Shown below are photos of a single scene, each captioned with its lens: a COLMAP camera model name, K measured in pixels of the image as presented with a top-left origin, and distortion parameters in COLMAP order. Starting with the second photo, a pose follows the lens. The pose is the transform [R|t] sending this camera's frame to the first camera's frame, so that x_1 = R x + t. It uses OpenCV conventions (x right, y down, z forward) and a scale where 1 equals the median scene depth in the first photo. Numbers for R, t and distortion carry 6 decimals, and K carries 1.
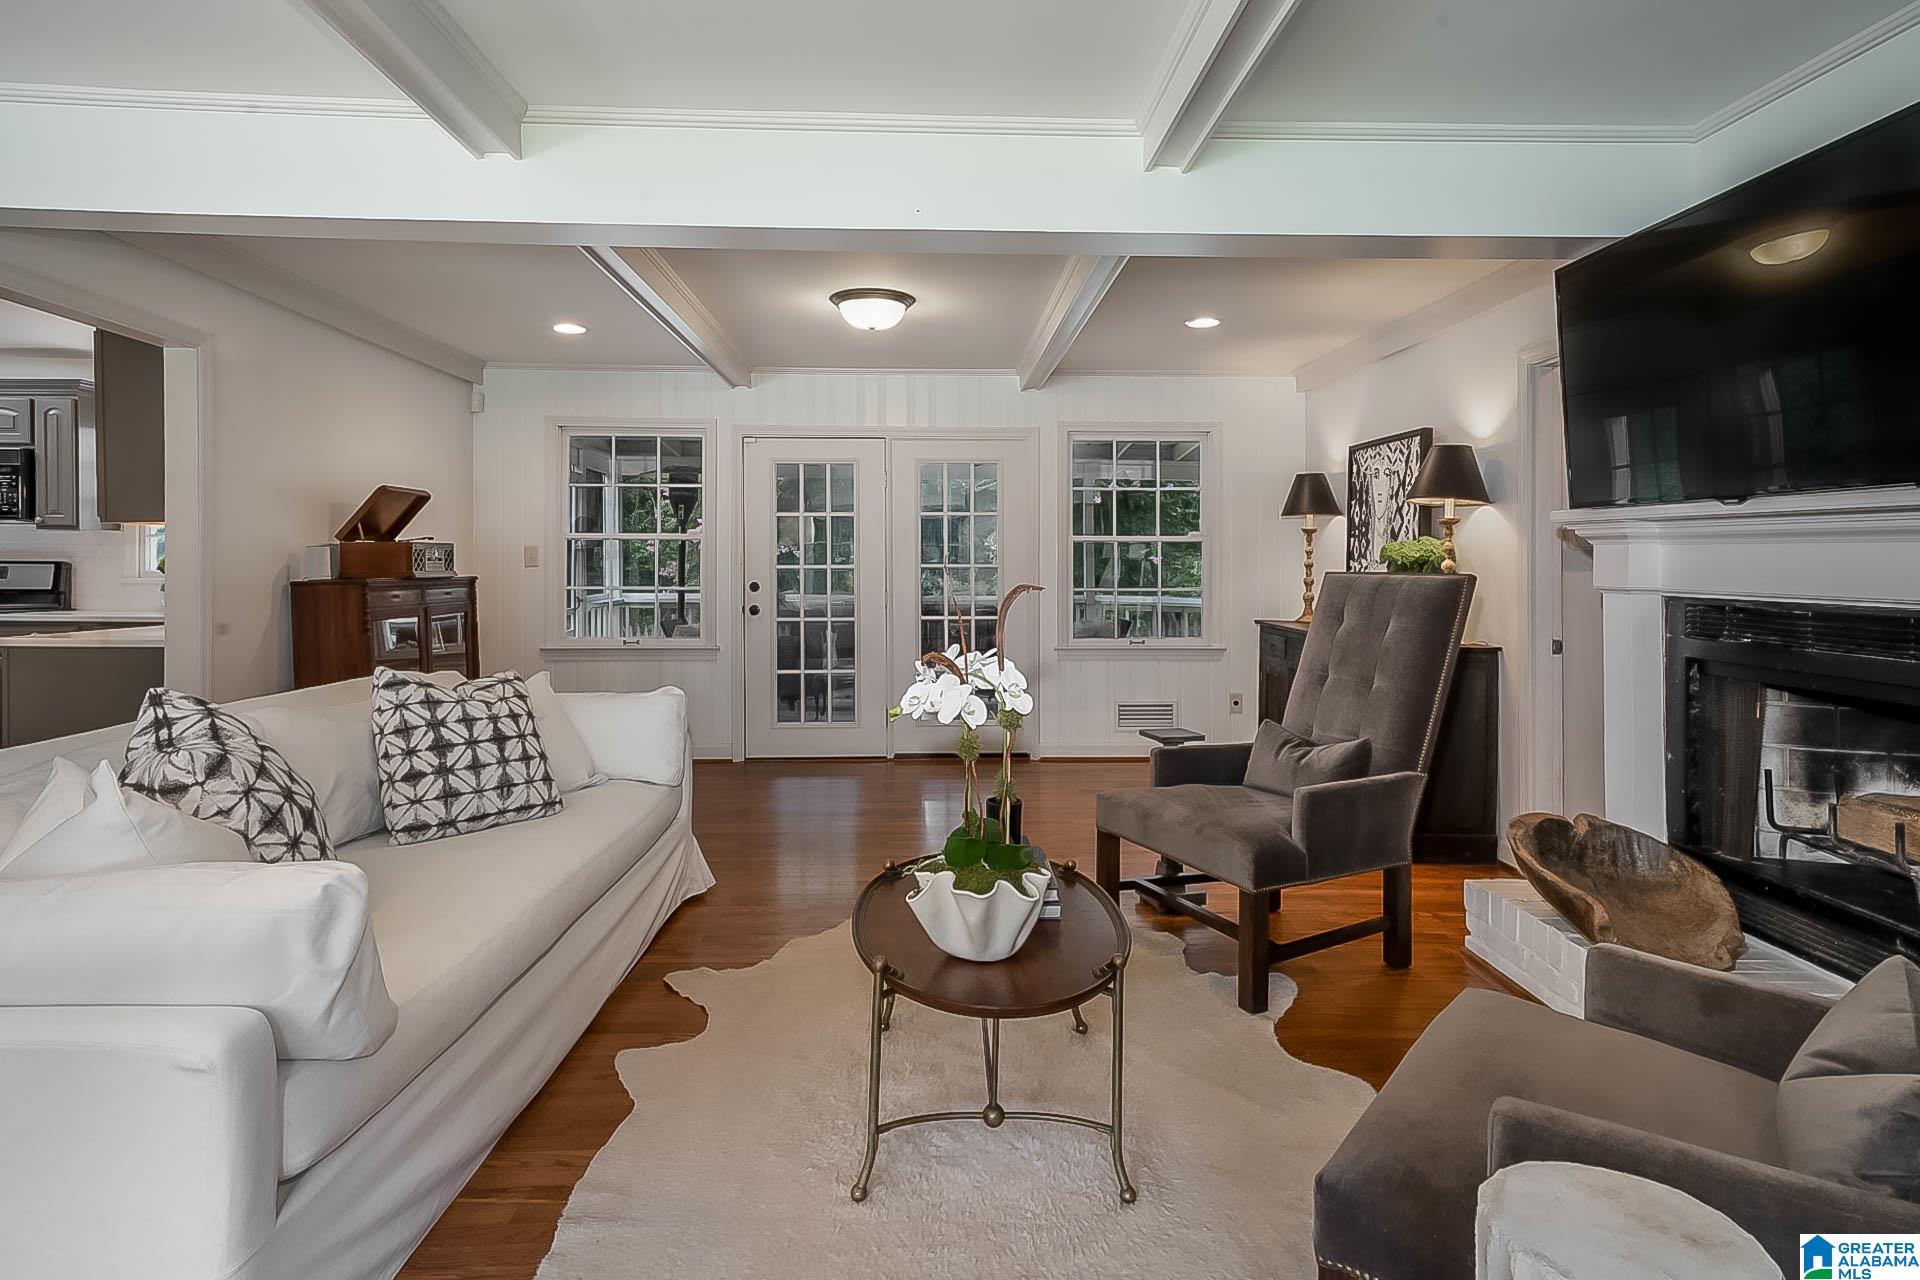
lens RADIAL K [[1042.9, 0, 961.9], [0, 1042.9, 567.5], [0, 0, 1]] dist [0.014160, 0.000351]
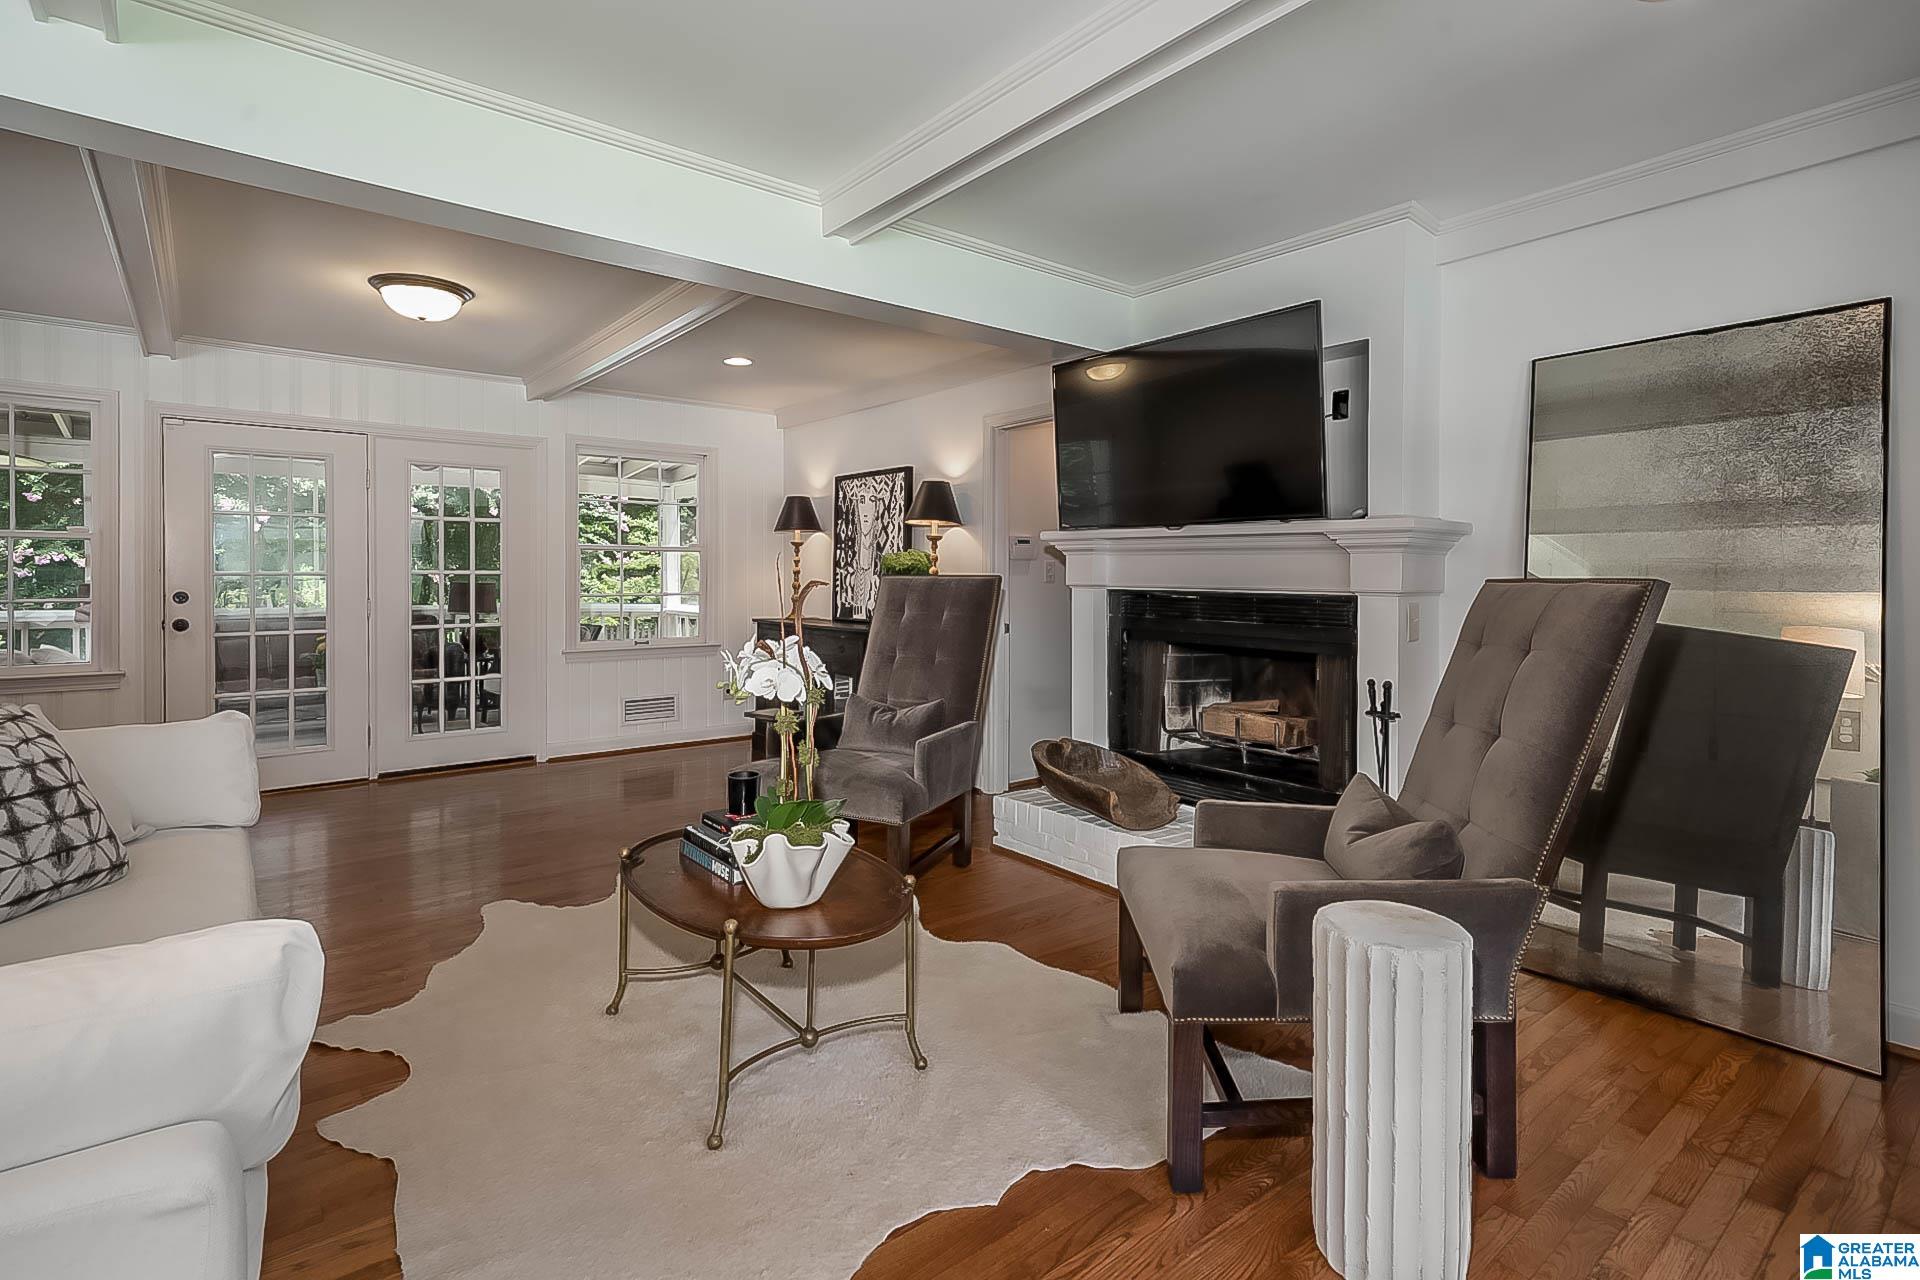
lens RADIAL K [[919.7, 0, 959.8], [0, 919.7, 582.2], [0, 0, 1]] dist [0.013341, 0.000422]
pose [[0.802186, -0.005798, 0.597046, -0.304226], [0.003405, 0.999981, 0.005137, 0.009632], [-0.597064, -0.002087, 0.802191, 0.054573]]
